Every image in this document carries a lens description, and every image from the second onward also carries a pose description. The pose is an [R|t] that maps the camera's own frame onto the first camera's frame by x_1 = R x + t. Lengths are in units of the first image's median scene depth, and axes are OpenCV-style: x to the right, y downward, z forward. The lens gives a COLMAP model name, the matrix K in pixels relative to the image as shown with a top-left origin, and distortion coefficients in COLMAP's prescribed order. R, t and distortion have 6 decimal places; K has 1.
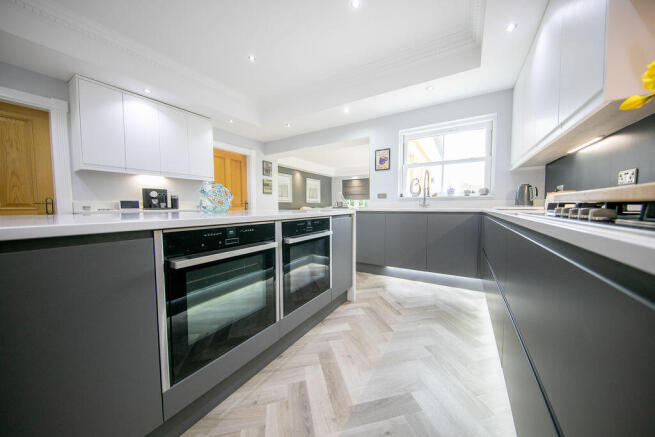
lens RADIAL K [[207.8, 0, 332.1], [0, 207.8, 217.6], [0, 0, 1]] dist [0.000894, 0.000021]
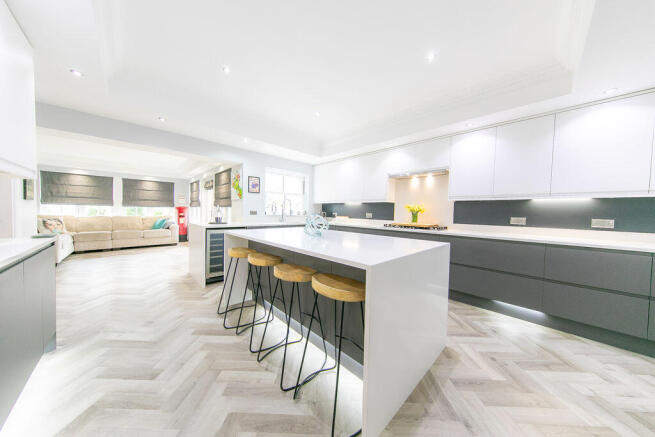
lens RADIAL K [[207.8, 0, 332.1], [0, 207.8, 217.6], [0, 0, 1]] dist [0.000894, 0.000021]
pose [[0.236247, -0.015760, 0.971565, -0.901201], [0.036096, 0.999321, 0.007433, -0.070118], [-0.971022, 0.033314, 0.236656, 0.241722]]
